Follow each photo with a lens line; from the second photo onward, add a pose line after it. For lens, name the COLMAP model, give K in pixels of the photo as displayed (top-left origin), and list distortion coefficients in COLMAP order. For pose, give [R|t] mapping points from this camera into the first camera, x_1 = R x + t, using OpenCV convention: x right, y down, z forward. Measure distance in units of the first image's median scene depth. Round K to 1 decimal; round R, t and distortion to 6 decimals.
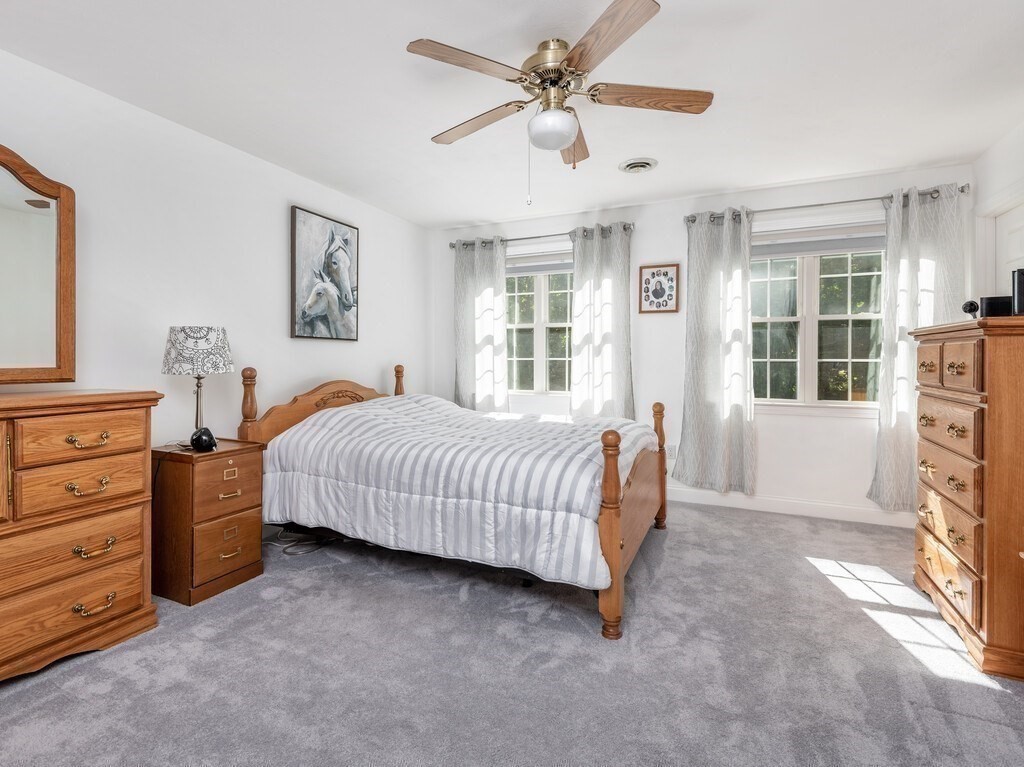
lens RADIAL K [[505.7, 0, 512.0], [0, 505.7, 383.5], [0, 0, 1]] dist [0.000056, 0.000057]
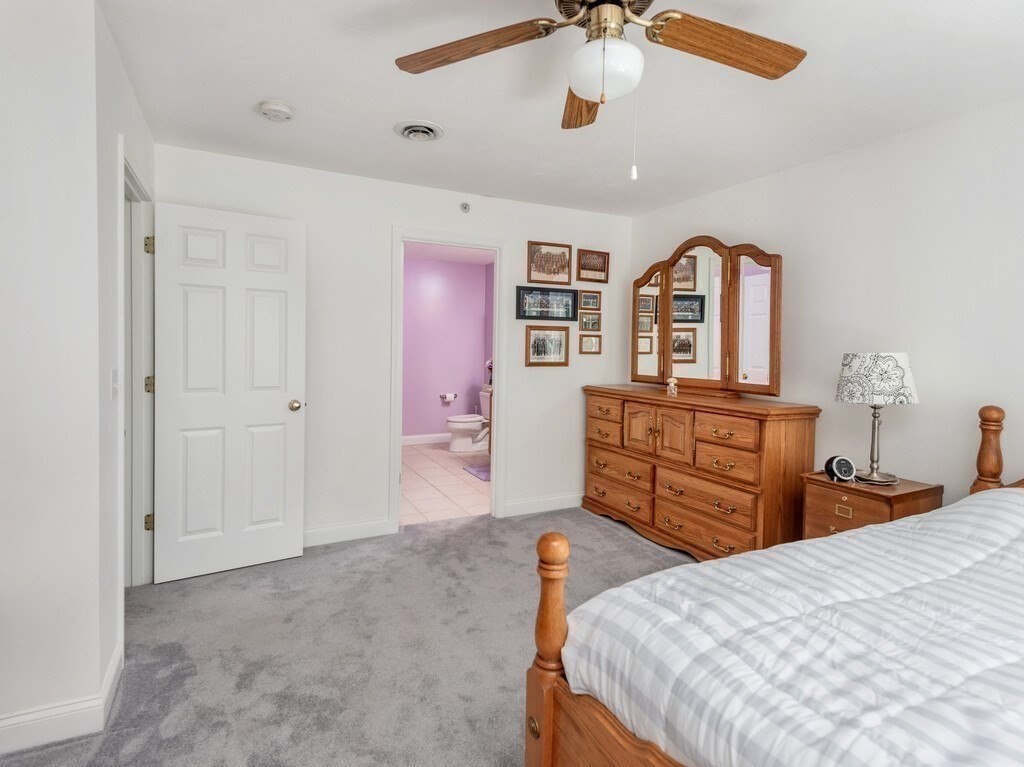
lens RADIAL K [[505.7, 0, 512.0], [0, 505.7, 383.5], [0, 0, 1]] dist [0.000056, 0.000057]
pose [[-0.666425, -0.009081, -0.745517, 0.723042], [-0.085958, 0.994194, 0.064729, -0.081597], [0.740600, 0.107220, -0.663336, 1.532979]]
